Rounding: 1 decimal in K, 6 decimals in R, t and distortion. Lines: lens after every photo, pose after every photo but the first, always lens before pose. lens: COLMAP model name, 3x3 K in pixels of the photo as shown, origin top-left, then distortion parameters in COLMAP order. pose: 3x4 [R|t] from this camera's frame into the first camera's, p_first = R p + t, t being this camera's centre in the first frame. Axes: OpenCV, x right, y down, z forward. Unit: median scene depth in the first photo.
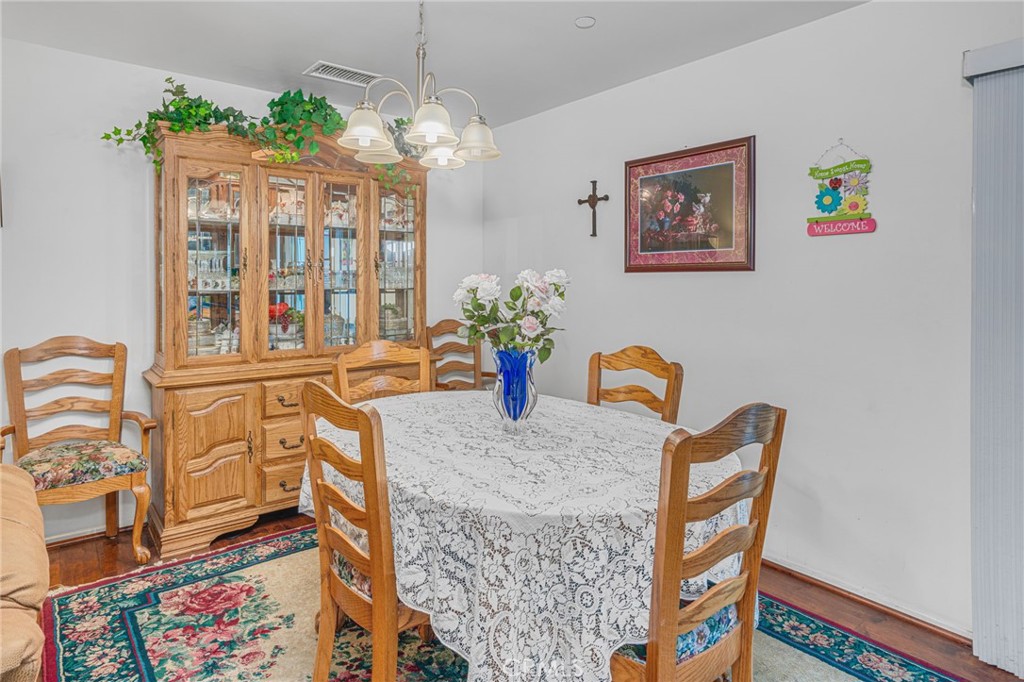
lens RADIAL K [[572.8, 0, 513.7], [0, 572.8, 282.1], [0, 0, 1]] dist [-0.024411, -0.001182]
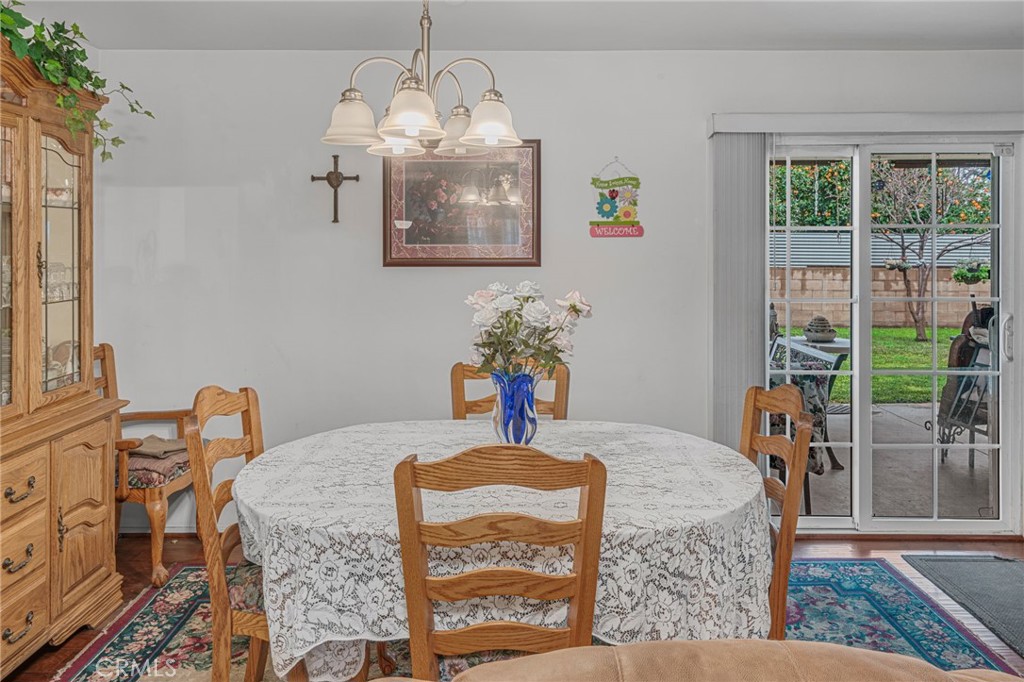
lens RADIAL K [[704.5, 0, 515.8], [0, 704.5, 242.3], [0, 0, 1]] dist [0.005574, 0.000543]
pose [[0.642996, -0.002045, 0.765867, -0.677667], [0.002839, 0.999996, 0.000287, -0.071952], [-0.765864, 0.001990, 0.642999, 0.204144]]
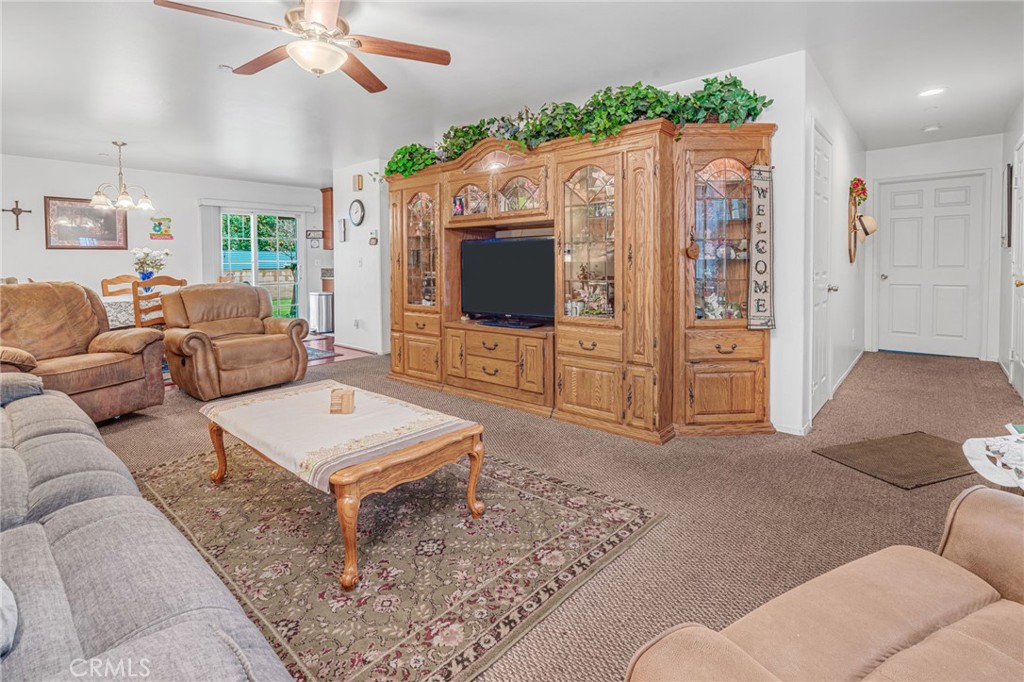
lens RADIAL K [[498.5, 0, 509.5], [0, 498.5, 273.6], [0, 0, 1]] dist [0.001353, 0.000023]
pose [[-0.174960, -0.020619, 0.984360, -2.565587], [0.018253, 0.999541, 0.024181, 0.079560], [-0.984406, 0.022198, -0.174503, -0.466693]]
